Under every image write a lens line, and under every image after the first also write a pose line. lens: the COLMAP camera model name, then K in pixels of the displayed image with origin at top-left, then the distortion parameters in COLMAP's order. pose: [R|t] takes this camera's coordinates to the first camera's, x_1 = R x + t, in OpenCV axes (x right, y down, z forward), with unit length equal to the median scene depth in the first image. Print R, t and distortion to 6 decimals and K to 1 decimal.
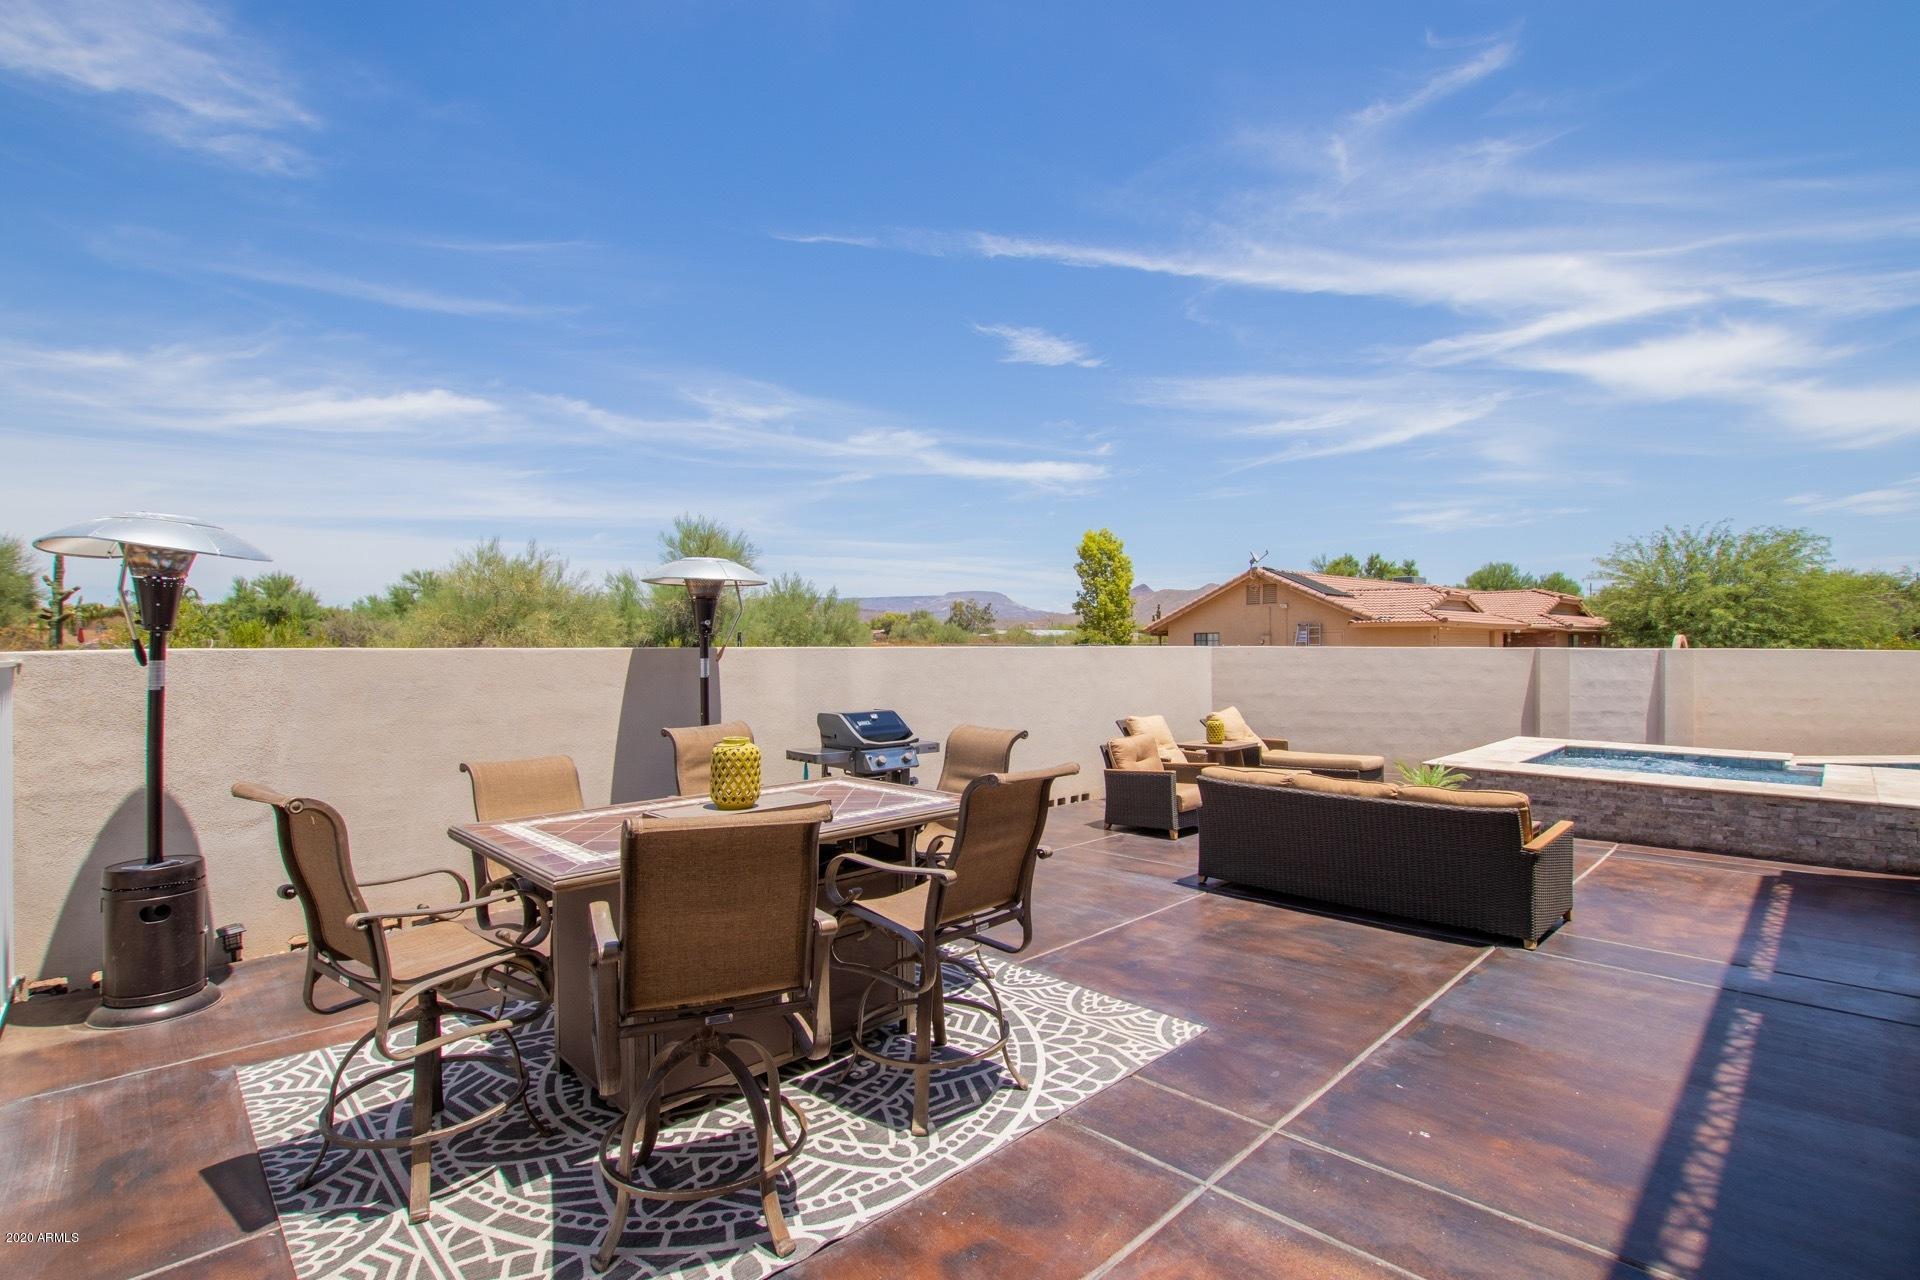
lens RADIAL K [[878.1, 0, 944.1], [0, 878.1, 646.7], [0, 0, 1]] dist [0.003770, -0.002176]
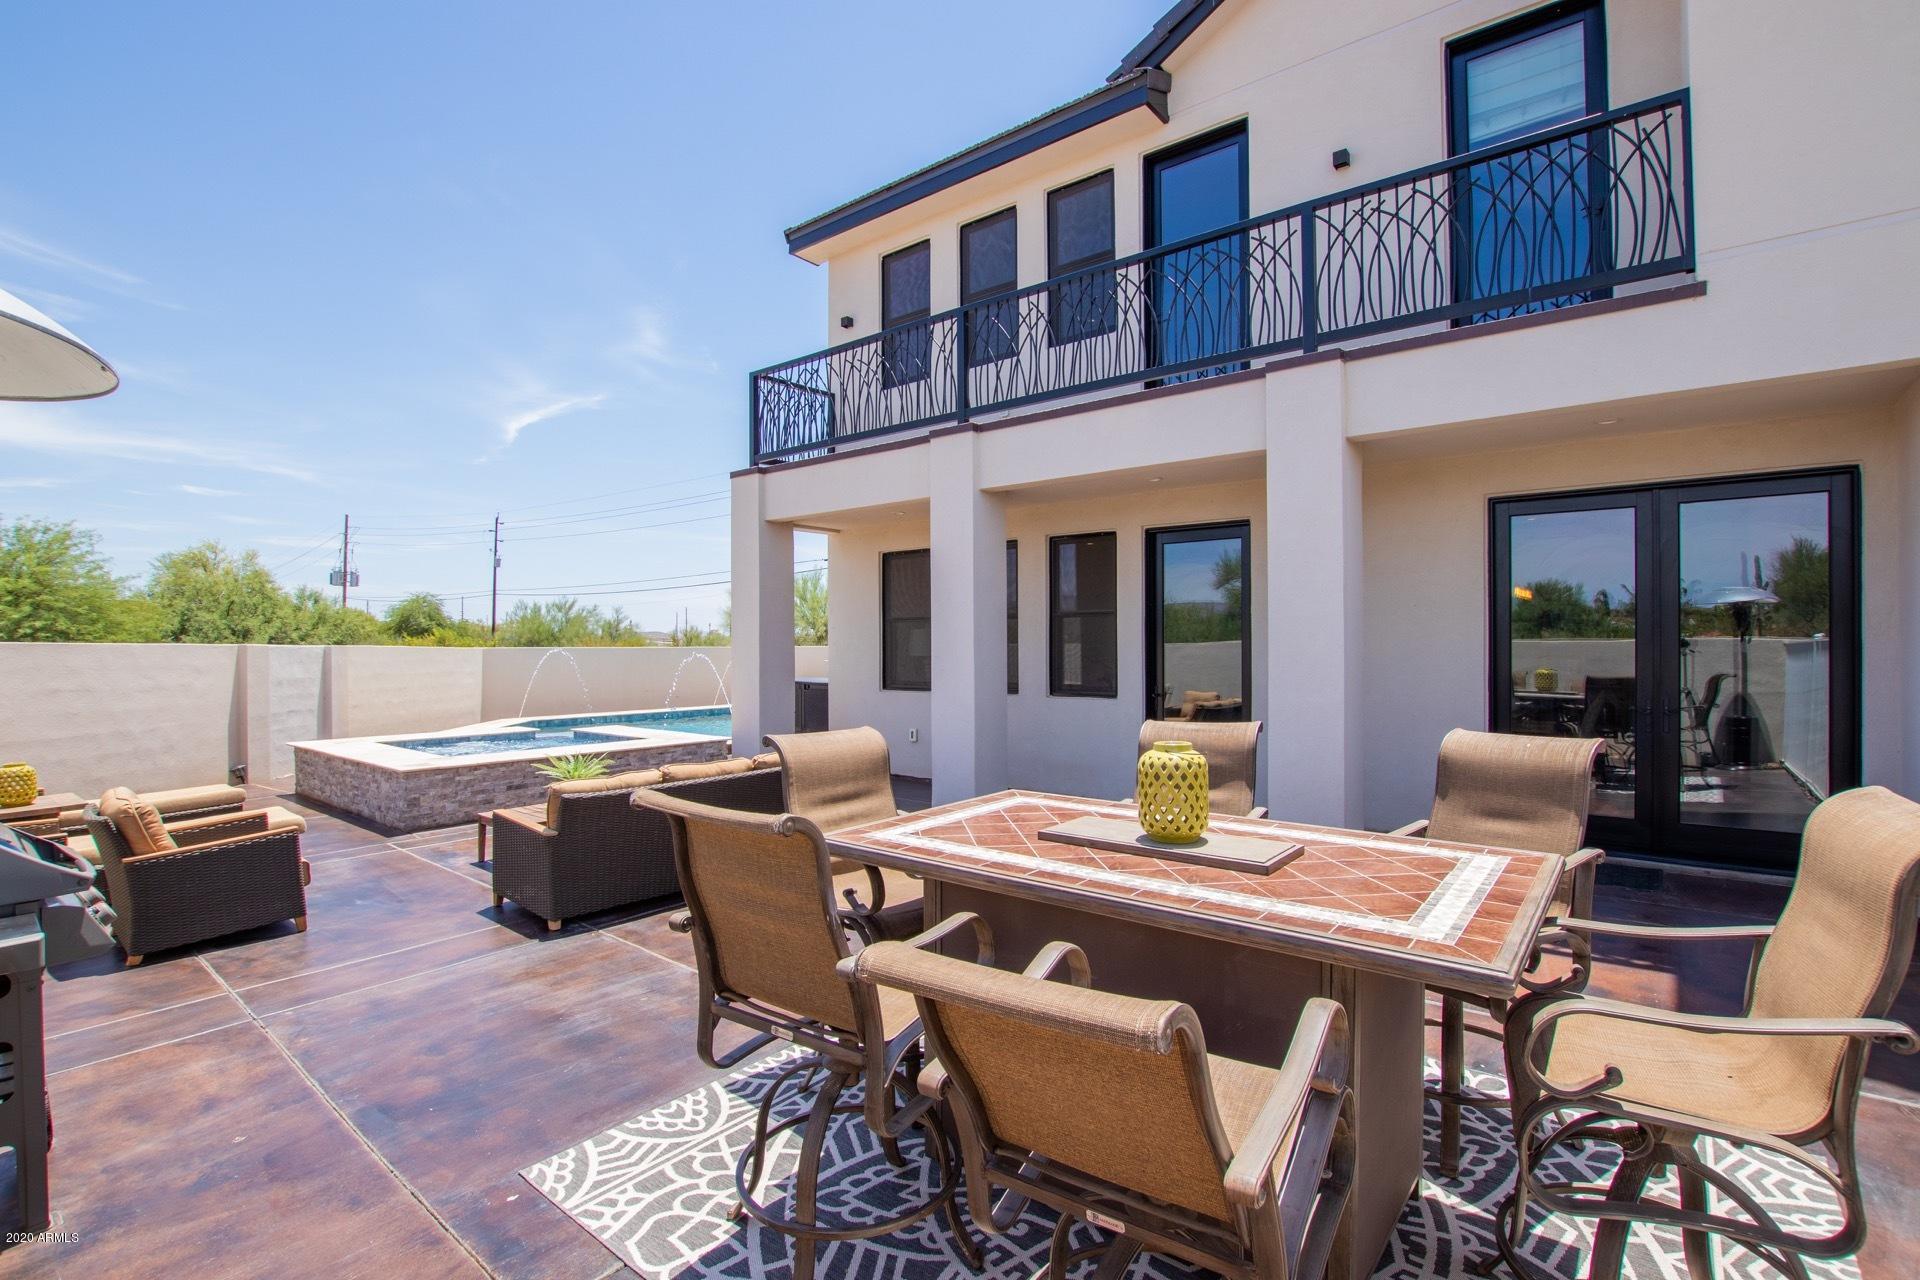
lens RADIAL K [[878.1, 0, 943.8], [0, 878.1, 645.3], [0, 0, 1]] dist [0.003770, -0.002176]
pose [[-0.122935, 0.005234, 0.992401, -0.302493], [0.000848, 0.999986, -0.005169, 0.007029], [-0.992414, 0.000206, -0.122938, 0.410917]]
